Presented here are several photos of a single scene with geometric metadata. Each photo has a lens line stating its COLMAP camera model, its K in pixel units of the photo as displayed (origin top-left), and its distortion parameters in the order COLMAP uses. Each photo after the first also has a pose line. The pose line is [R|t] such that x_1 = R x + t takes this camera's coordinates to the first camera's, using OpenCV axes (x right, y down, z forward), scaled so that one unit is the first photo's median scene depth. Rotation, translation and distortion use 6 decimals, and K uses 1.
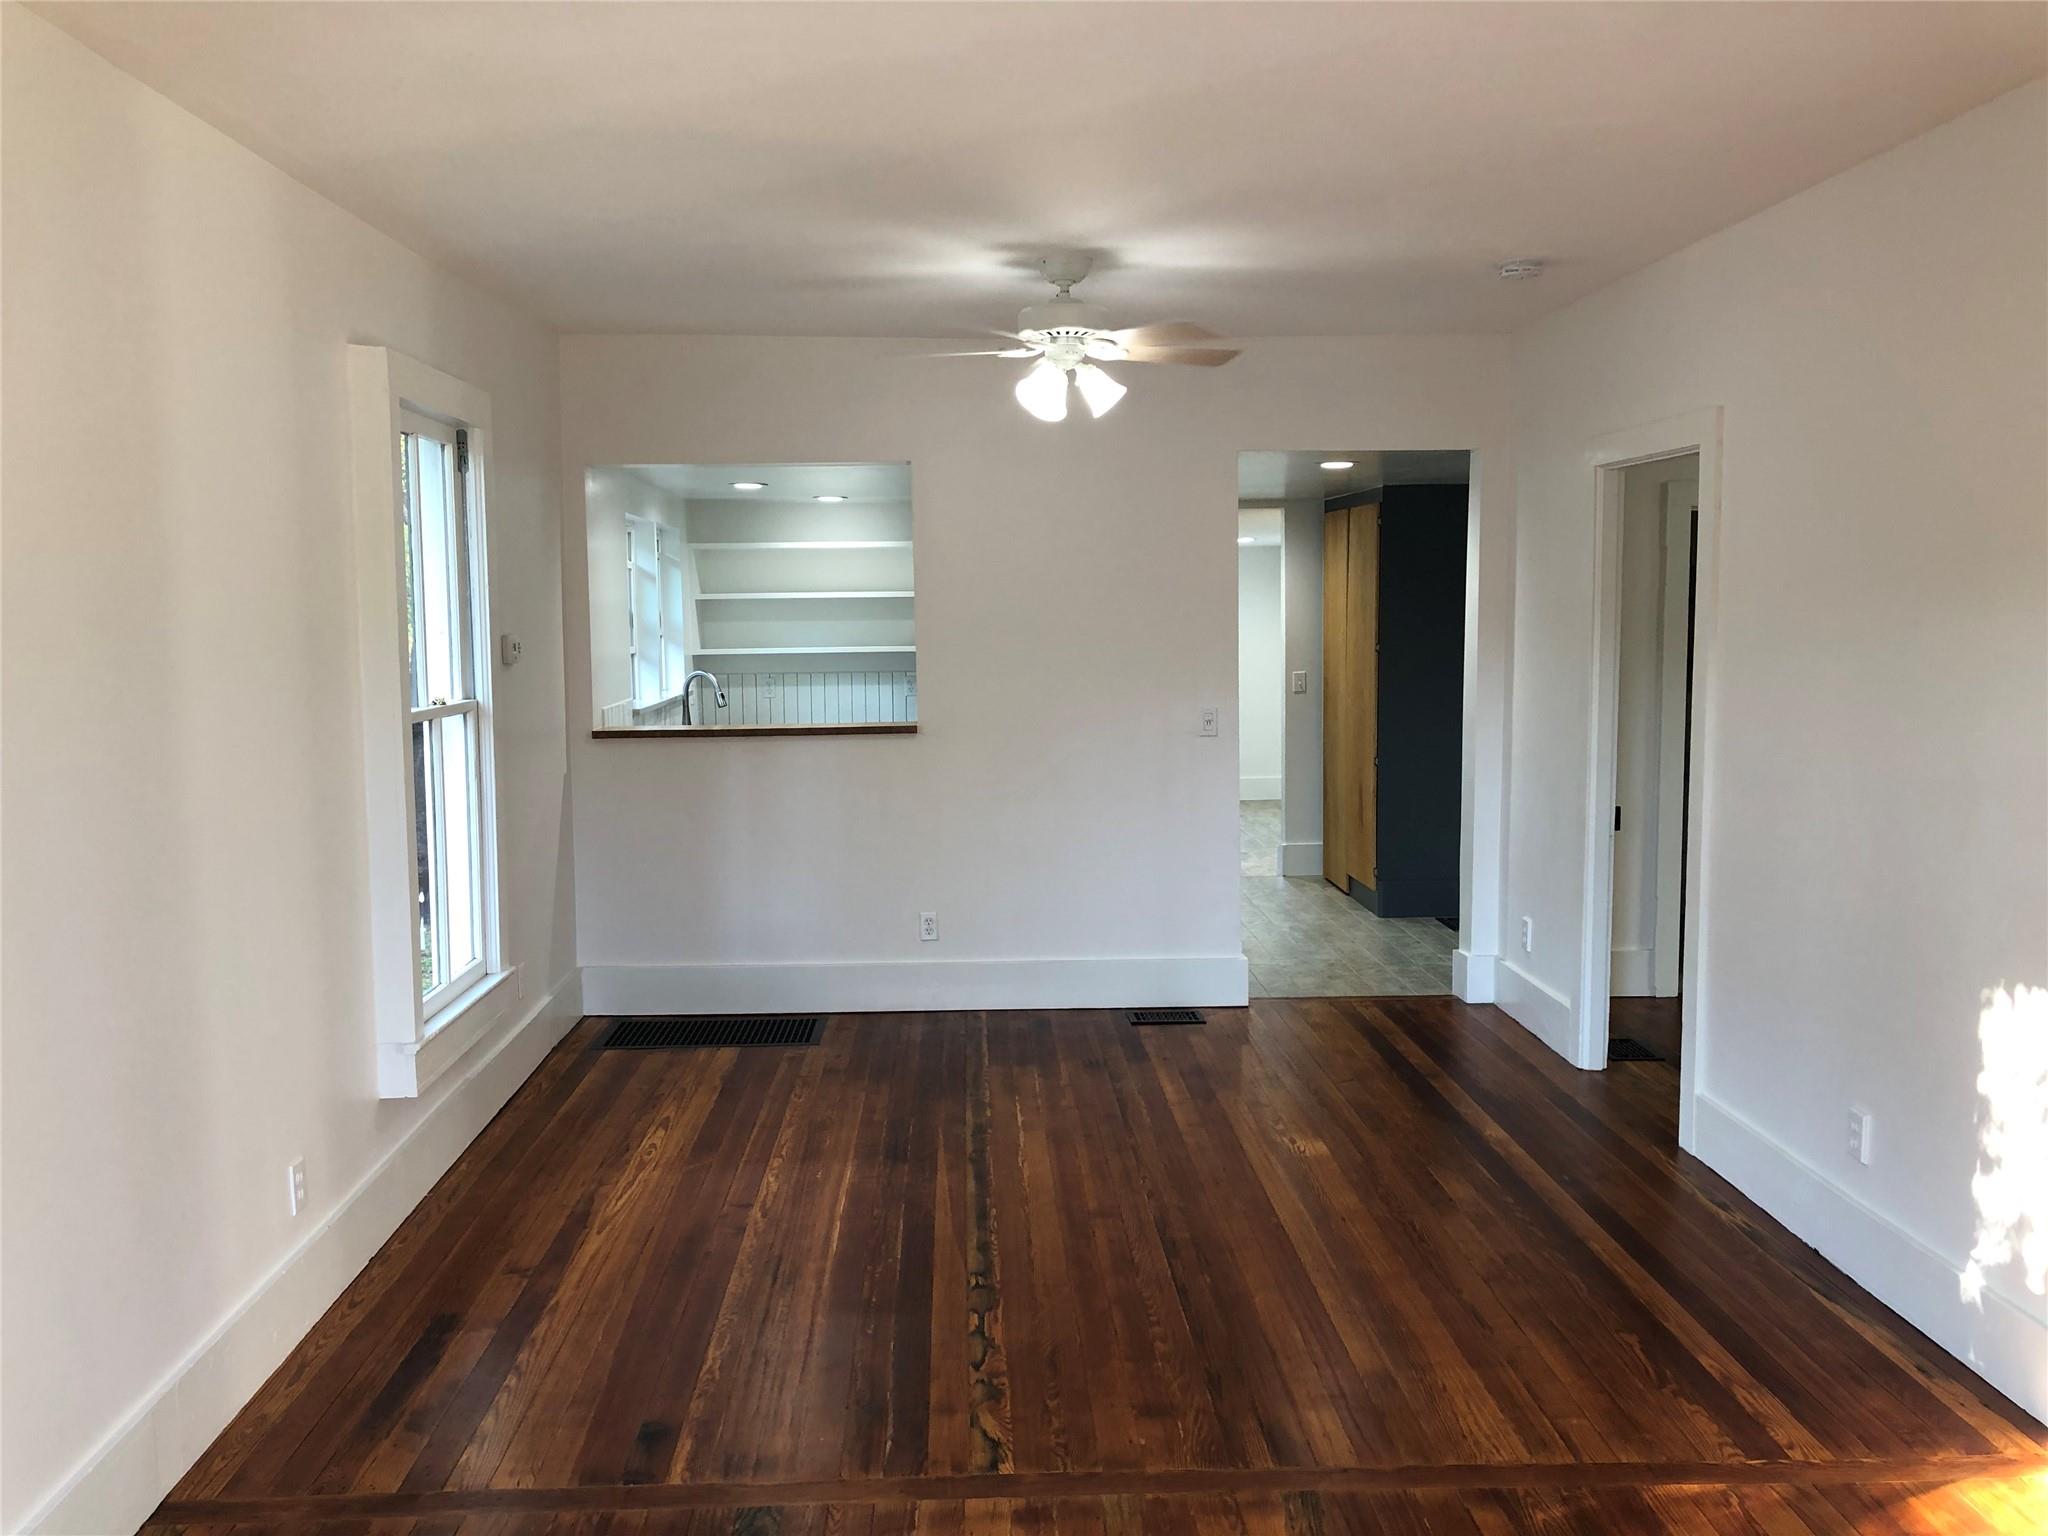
lens RADIAL K [[1682.2, 0, 1024.0], [0, 1682.2, 768.0], [0, 0, 1]] dist [0.031277, -0.005758]
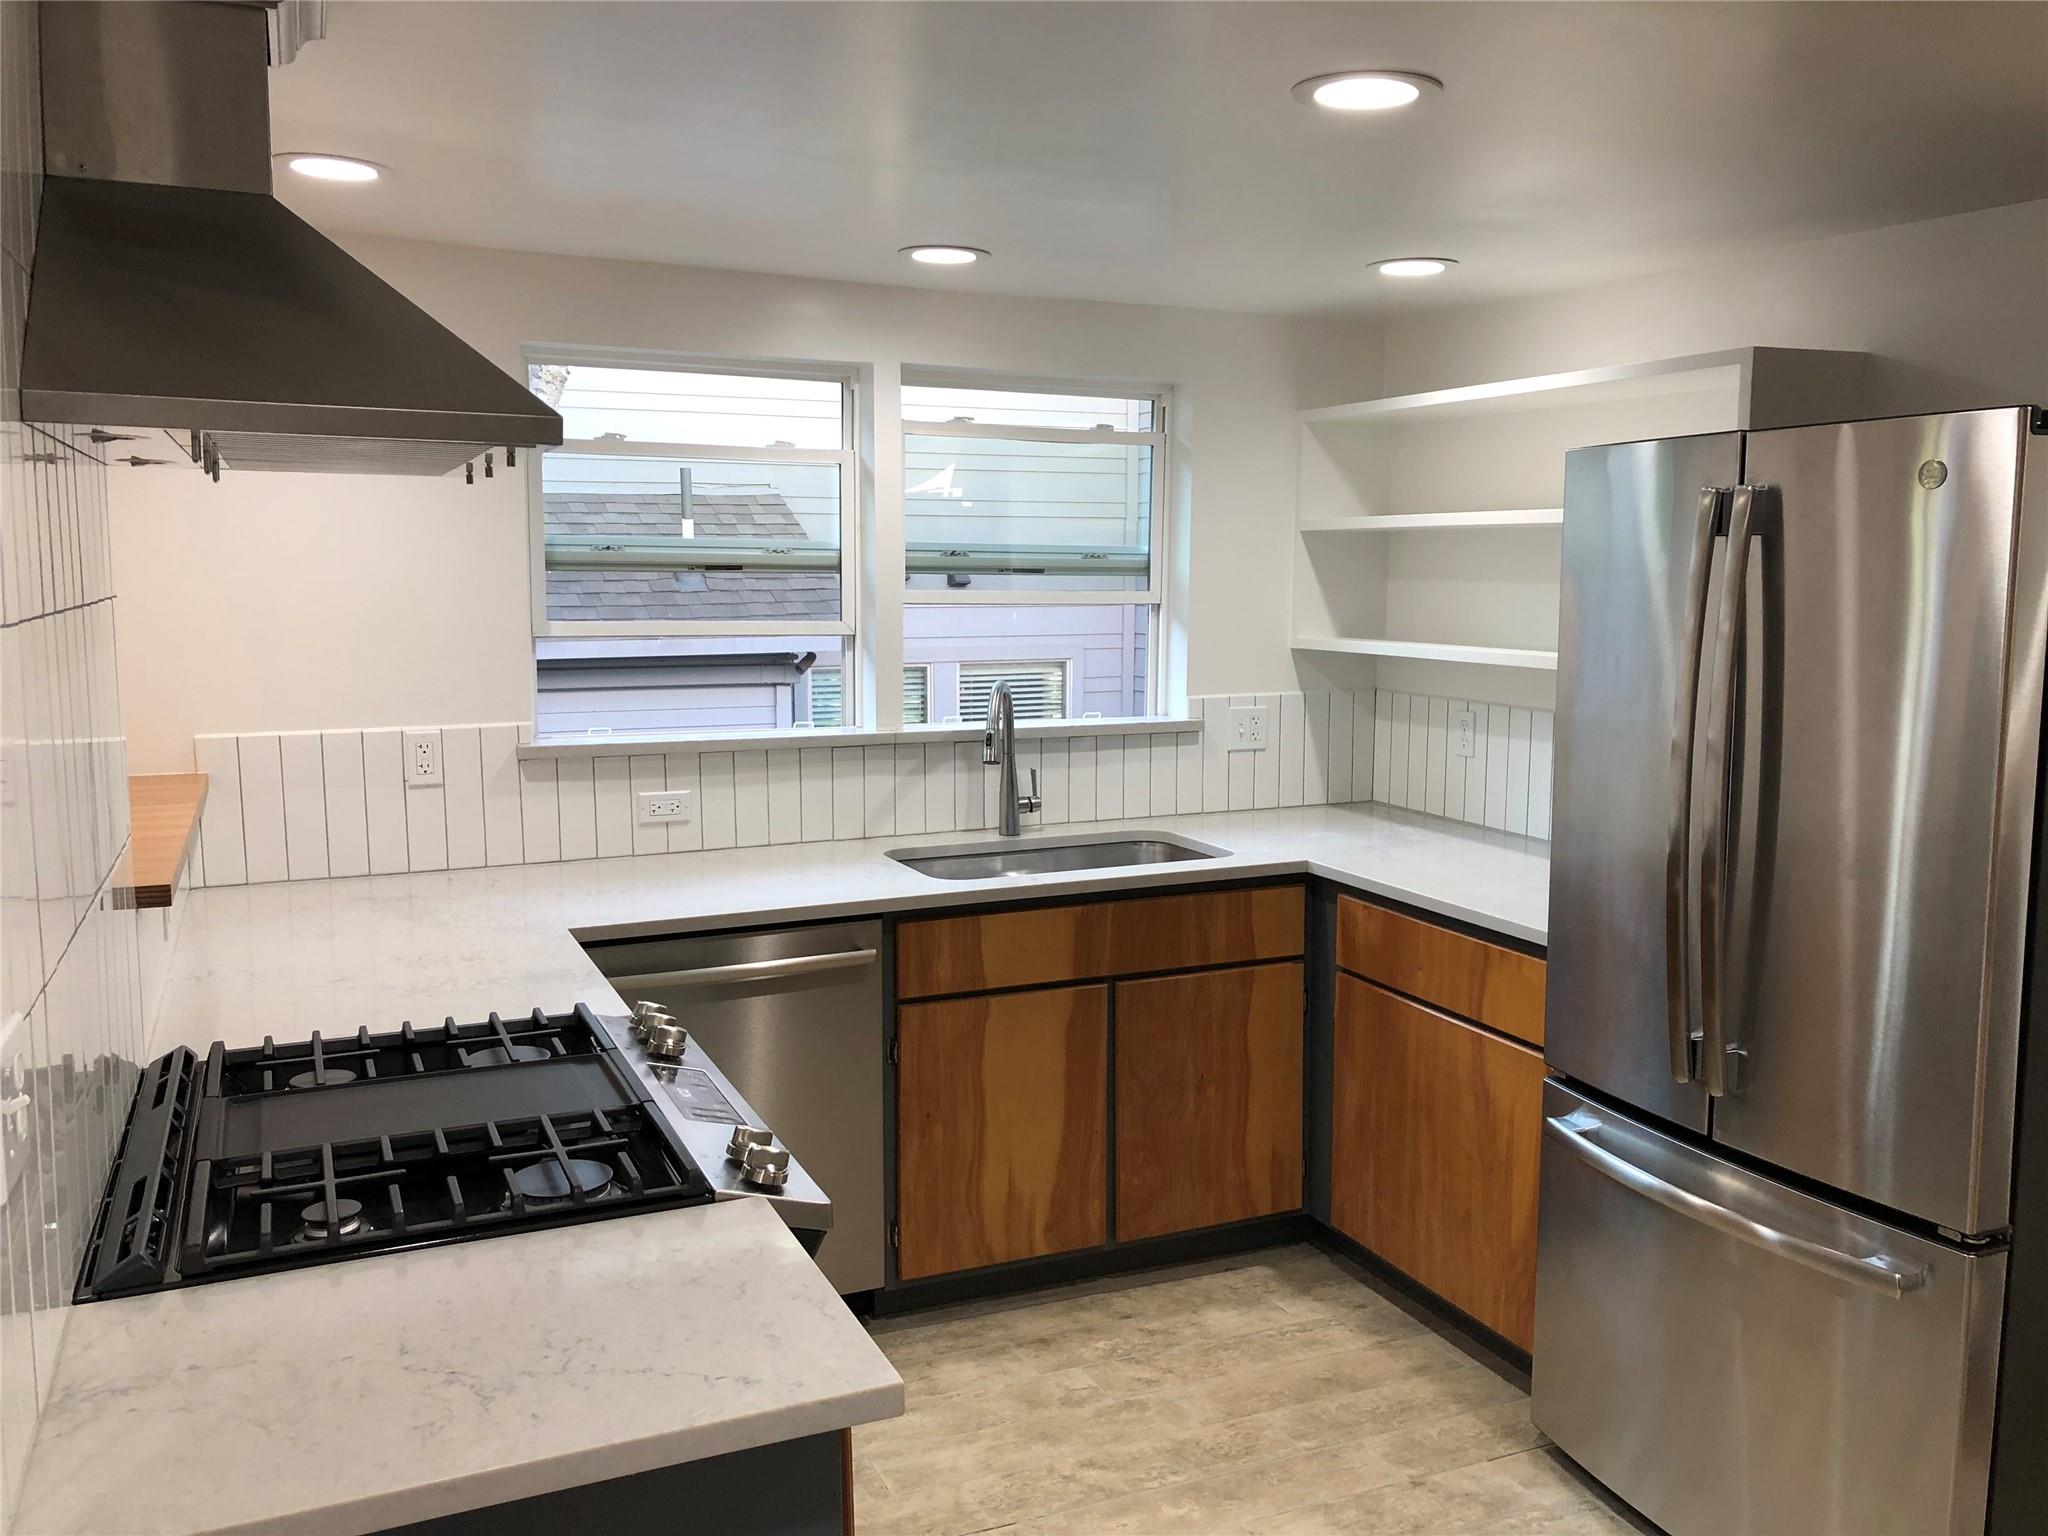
lens RADIAL K [[1682.2, 0, 1024.0], [0, 1682.2, 768.0], [0, 0, 1]] dist [0.031277, -0.005758]
pose [[0.371764, 0.127299, -0.919558, 0.222015], [-0.095199, 0.990559, 0.098641, -0.072083], [0.923433, 0.050870, 0.380373, 0.745941]]
